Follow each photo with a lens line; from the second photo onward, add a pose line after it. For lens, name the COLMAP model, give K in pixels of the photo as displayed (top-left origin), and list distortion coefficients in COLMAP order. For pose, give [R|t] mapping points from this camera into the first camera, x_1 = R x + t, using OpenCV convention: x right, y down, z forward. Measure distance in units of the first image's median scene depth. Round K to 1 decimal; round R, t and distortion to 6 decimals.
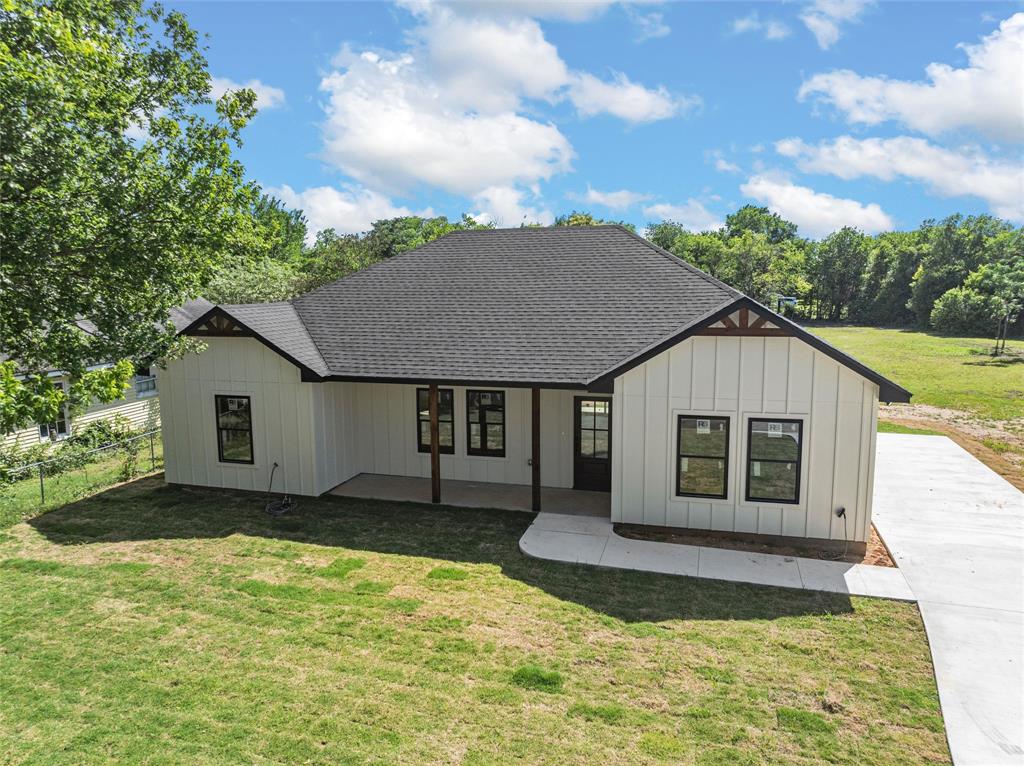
lens RADIAL K [[722.6, 0, 514.2], [0, 722.6, 382.5], [0, 0, 1]] dist [-0.019804, -0.004298]
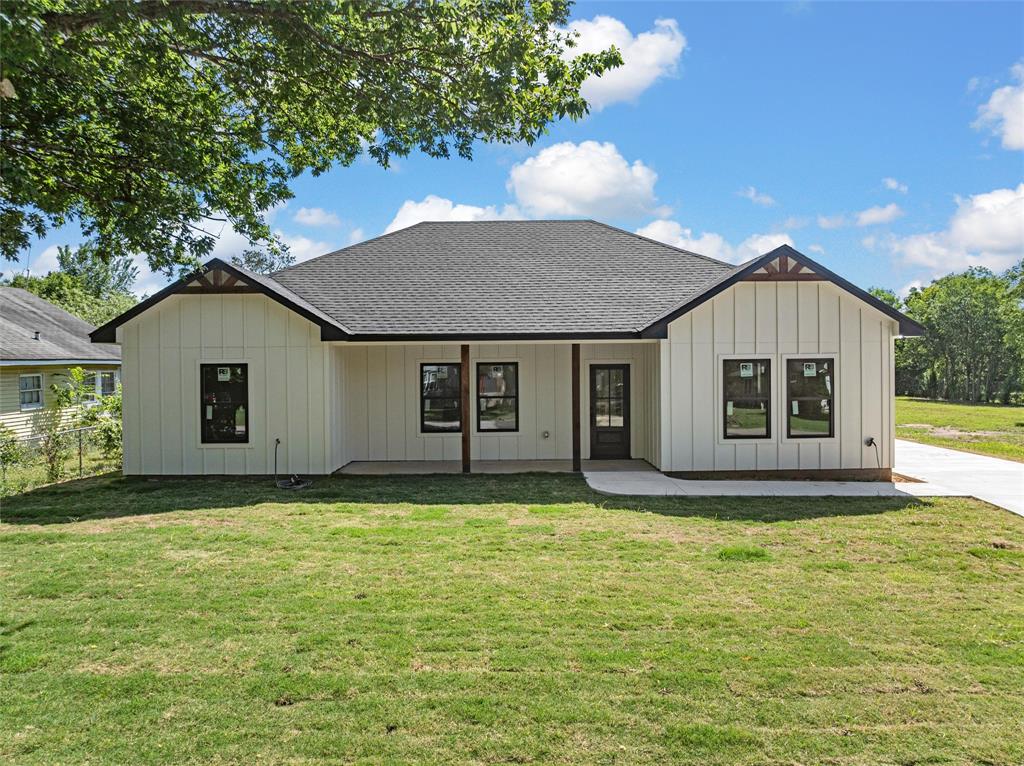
lens RADIAL K [[722.6, 0, 512.0], [0, 722.6, 380.2], [0, 0, 1]] dist [-0.019804, -0.004298]
pose [[0.959610, -0.004348, 0.281301, -0.408876], [0.040459, 0.991620, -0.122691, 0.215184], [-0.278410, 0.129117, 0.951744, 0.103213]]
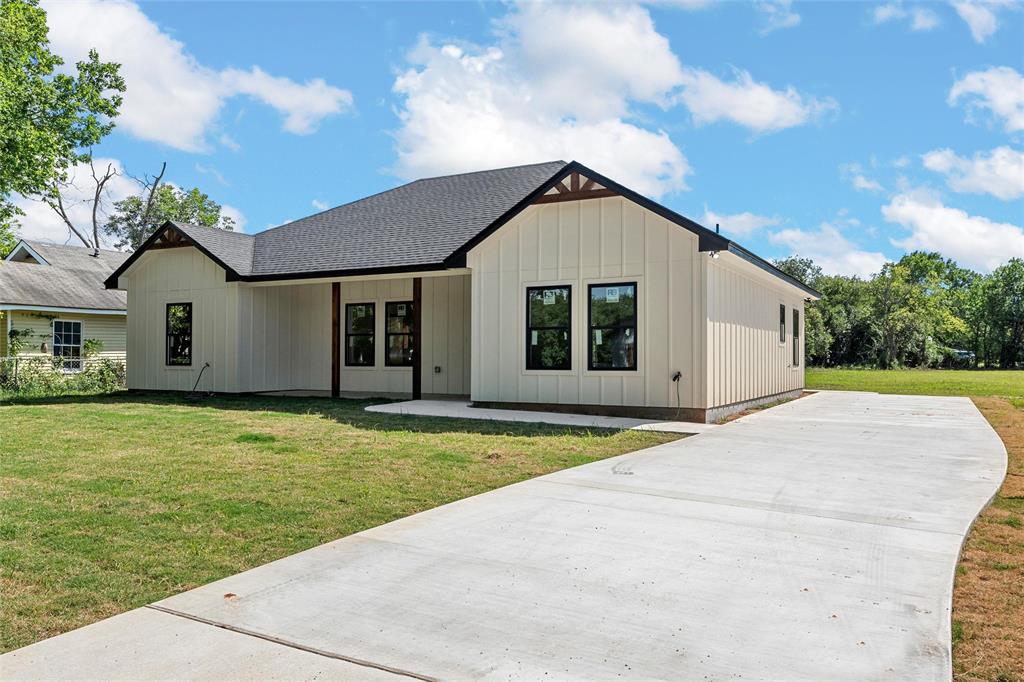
lens RADIAL K [[793.8, 0, 525.2], [0, 793.8, 343.6], [0, 0, 1]] dist [-0.001904, -0.001715]
pose [[0.977045, 0.005985, -0.212950, 0.521000], [-0.039313, 0.987503, -0.152621, 0.330221], [0.209375, 0.157489, 0.965069, -0.068936]]
